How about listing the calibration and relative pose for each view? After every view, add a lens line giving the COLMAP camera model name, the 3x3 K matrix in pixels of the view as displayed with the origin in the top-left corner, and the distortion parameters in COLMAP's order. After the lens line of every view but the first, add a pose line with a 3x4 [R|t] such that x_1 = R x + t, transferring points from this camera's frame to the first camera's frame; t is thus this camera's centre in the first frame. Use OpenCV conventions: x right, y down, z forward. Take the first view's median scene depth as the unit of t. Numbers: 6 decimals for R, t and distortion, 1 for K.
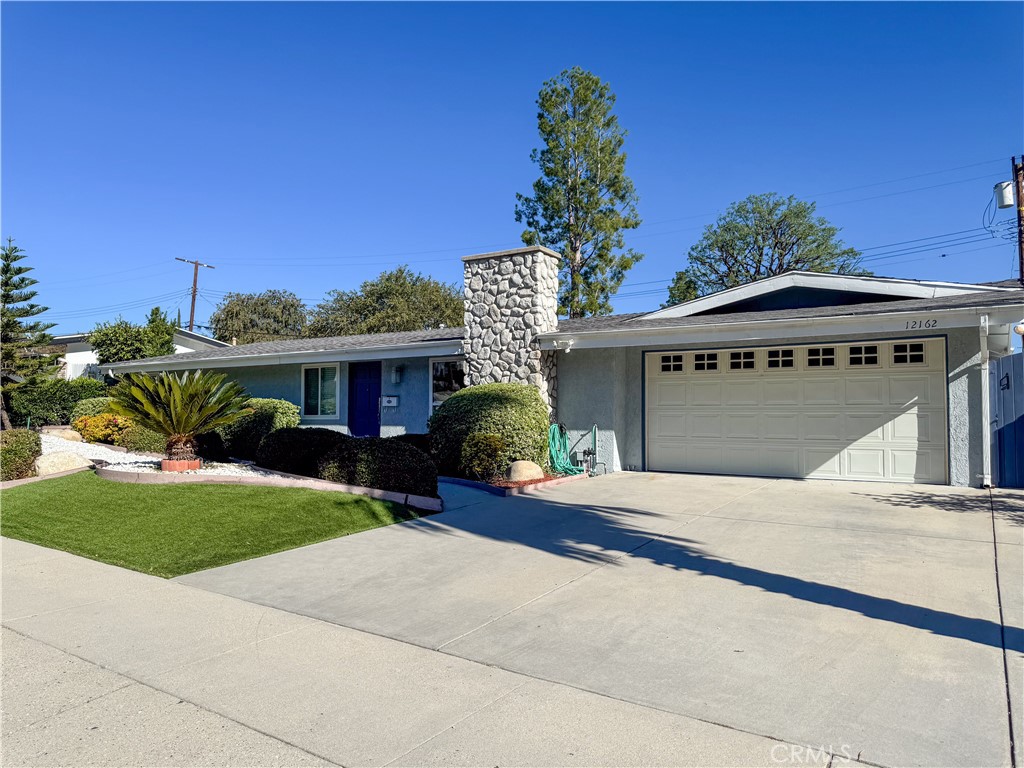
lens RADIAL K [[720.5, 0, 467.0], [0, 720.5, 407.4], [0, 0, 1]] dist [0.046144, -0.052305]
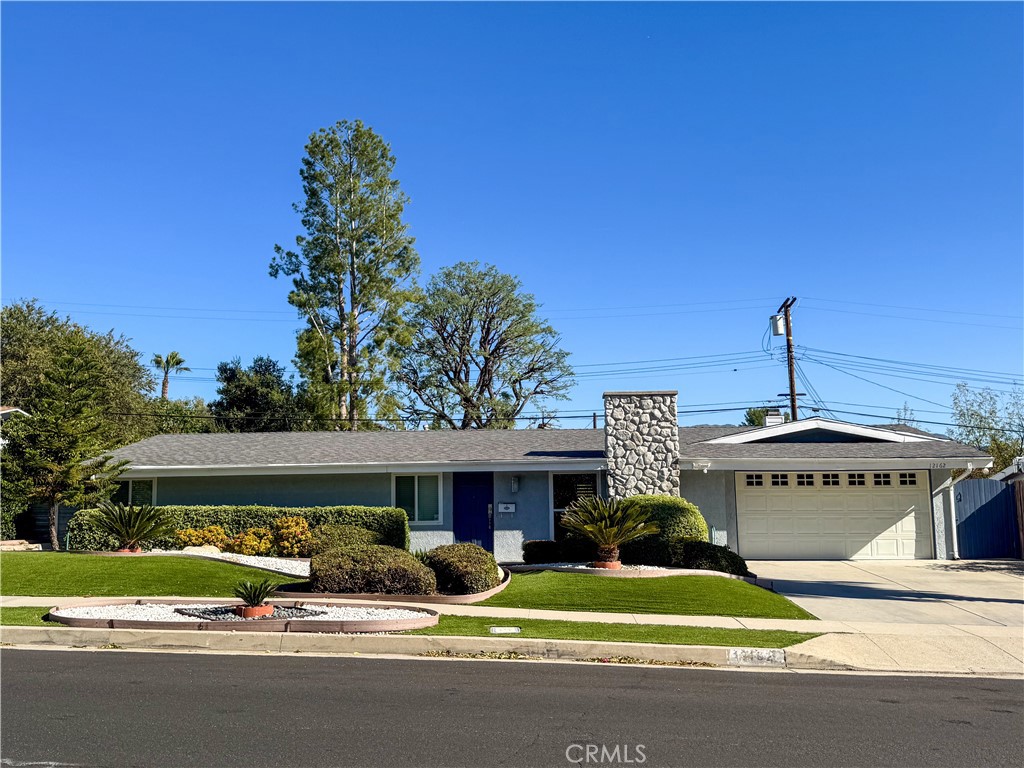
lens RADIAL K [[996.6, 0, 487.8], [0, 996.6, 385.6], [0, 0, 1]] dist [0.073639, 0.000000]
pose [[0.856931, 0.045820, 0.513390, -1.110447], [0.007324, 0.994858, -0.101016, -0.048929], [-0.515379, 0.090324, 0.852189, -0.376187]]
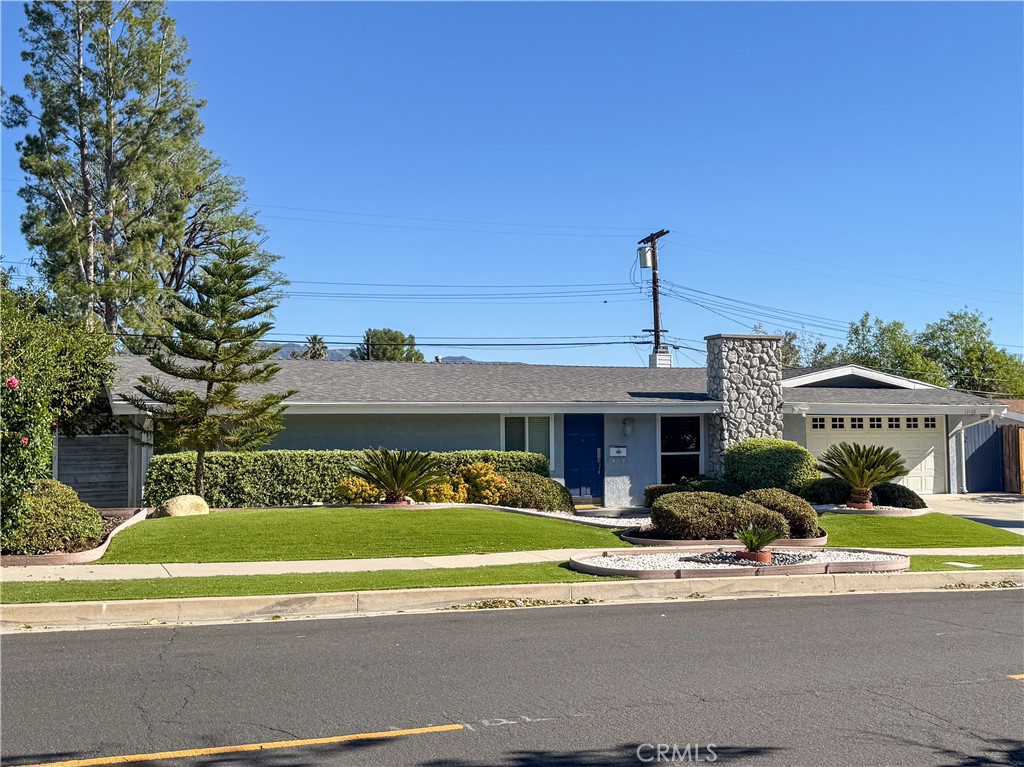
lens RADIAL K [[1220.1, 0, 582.8], [0, 1220.1, 386.4], [0, 0, 1]] dist [0.086937, 0.000000]
pose [[0.489656, 0.022547, 0.871624, -2.010249], [-0.001286, 0.999683, -0.025137, -0.070161], [-0.871915, 0.011188, 0.489529, 0.204179]]
